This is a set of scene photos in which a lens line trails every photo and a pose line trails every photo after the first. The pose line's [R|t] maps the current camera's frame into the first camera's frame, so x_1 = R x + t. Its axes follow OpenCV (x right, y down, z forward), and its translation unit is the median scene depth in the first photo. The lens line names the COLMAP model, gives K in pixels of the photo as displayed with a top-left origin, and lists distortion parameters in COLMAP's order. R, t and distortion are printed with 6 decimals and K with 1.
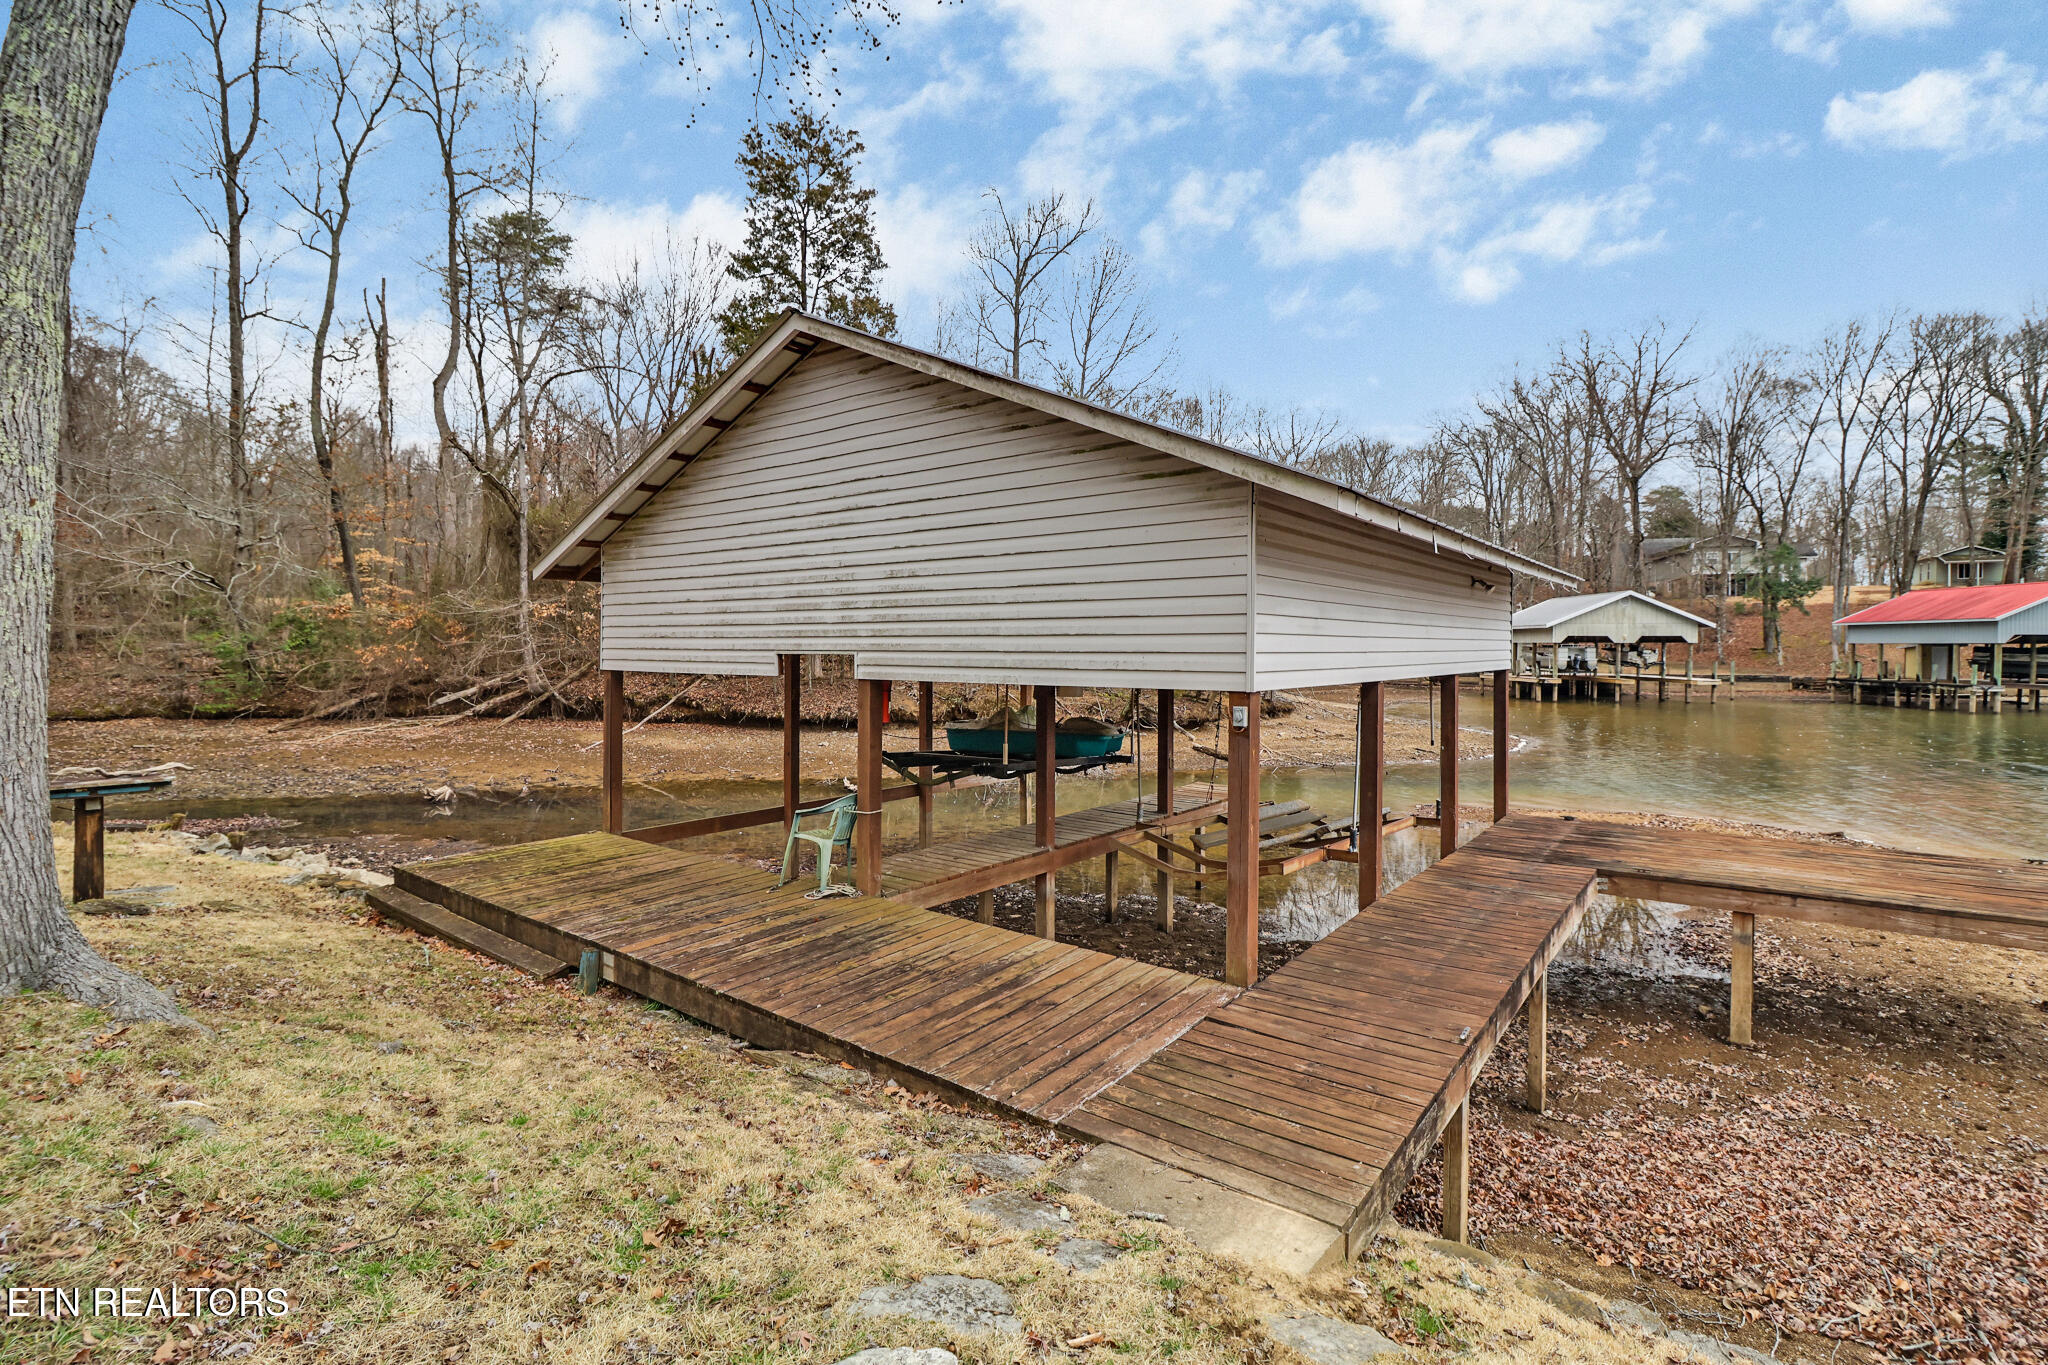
lens RADIAL K [[958.1, 0, 1034.1], [0, 958.1, 647.9], [0, 0, 1]] dist [-0.011709, -0.004358]
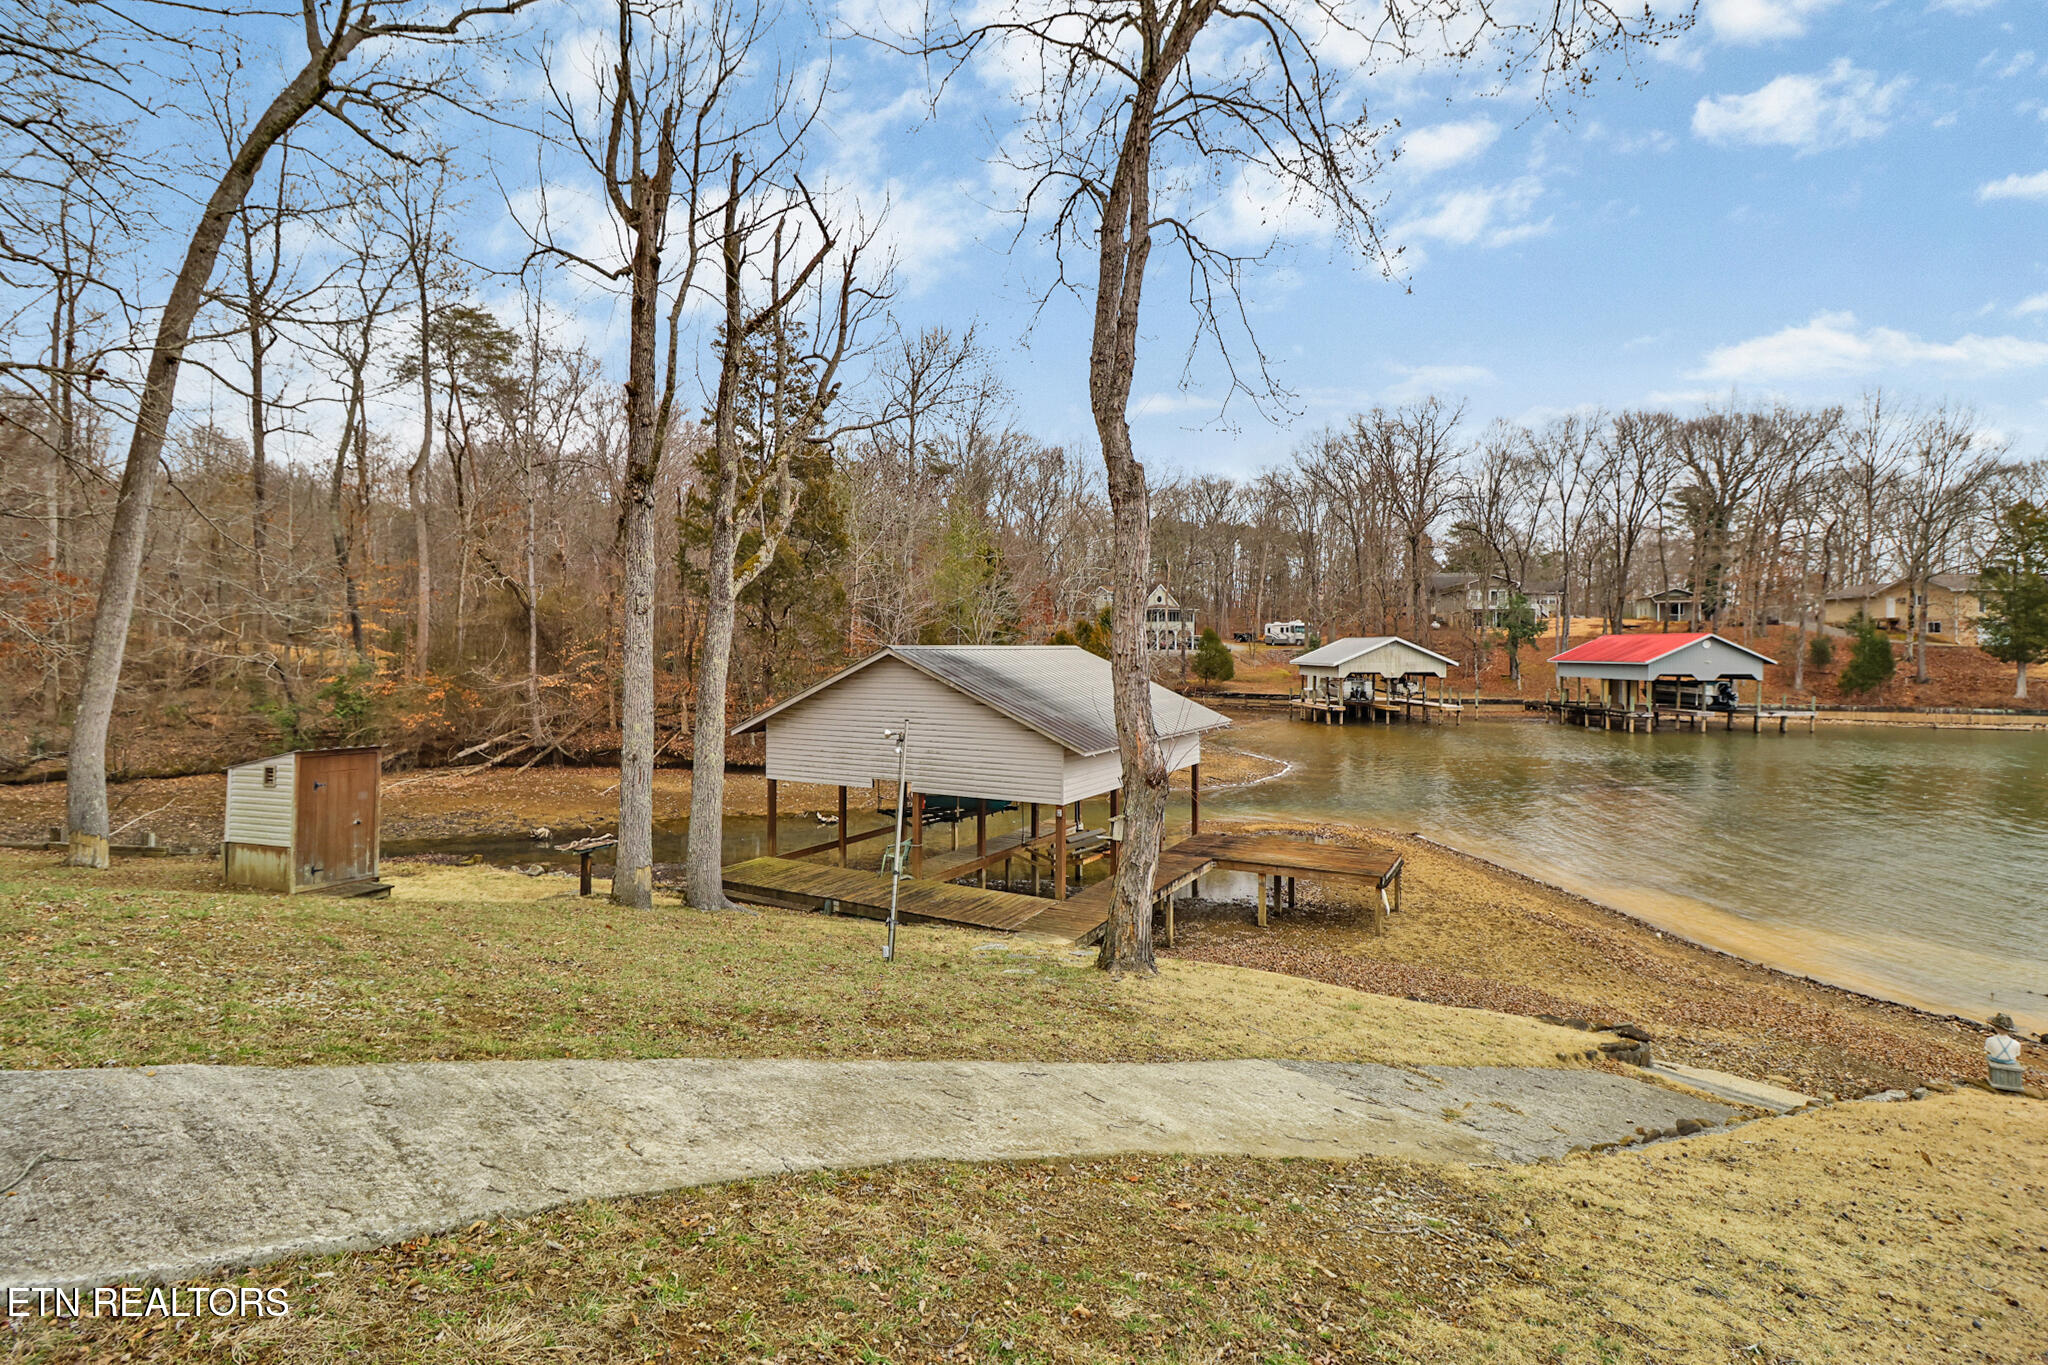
lens RADIAL K [[958.1, 0, 1031.5], [0, 958.1, 645.8], [0, 0, 1]] dist [-0.011709, -0.004358]
pose [[0.990937, -0.004980, 0.134235, -0.036975], [0.005817, 0.999966, -0.005847, -0.058332], [-0.134201, 0.006575, 0.990932, -0.265674]]
